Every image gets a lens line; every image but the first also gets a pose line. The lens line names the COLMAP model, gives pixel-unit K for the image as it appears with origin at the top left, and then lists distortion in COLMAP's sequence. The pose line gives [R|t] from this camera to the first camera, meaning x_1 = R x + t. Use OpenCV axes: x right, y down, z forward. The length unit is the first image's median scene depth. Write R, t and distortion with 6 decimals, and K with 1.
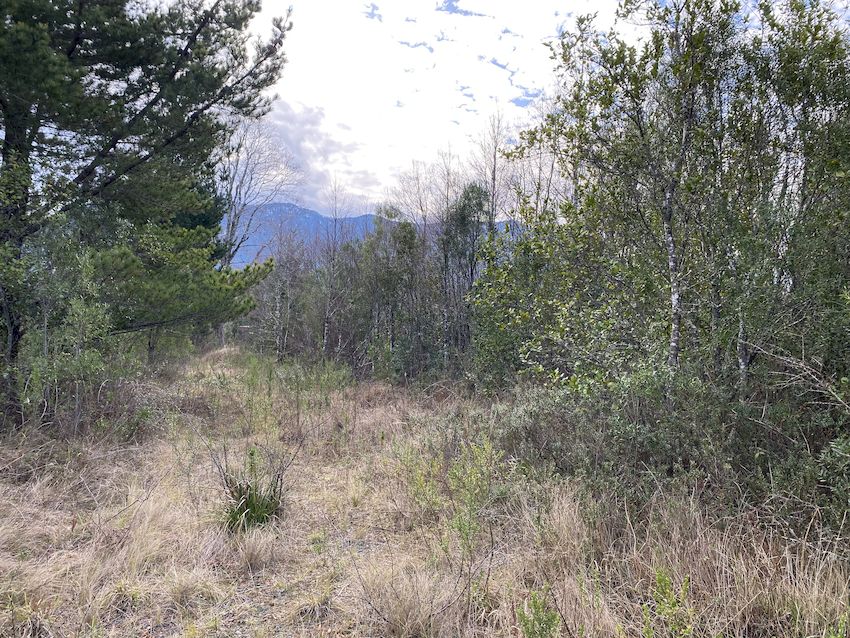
lens RADIAL K [[635.0, 0, 445.6], [0, 635.0, 316.4], [0, 0, 1]] dist [0.011895, 0.000865]
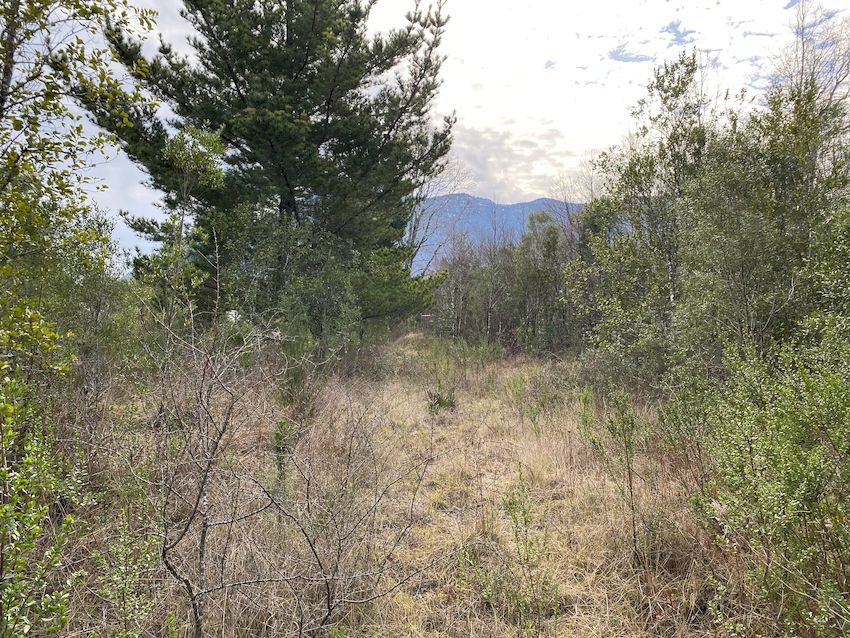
lens RADIAL K [[641.9, 0, 425.0], [0, 641.9, 319.0], [0, 0, 1]] dist [0.013047, -0.000637]
pose [[0.954158, -0.017068, -0.298817, 0.114691], [0.024523, 0.999474, 0.021218, -0.011575], [0.298297, -0.027573, 0.954075, -0.415052]]
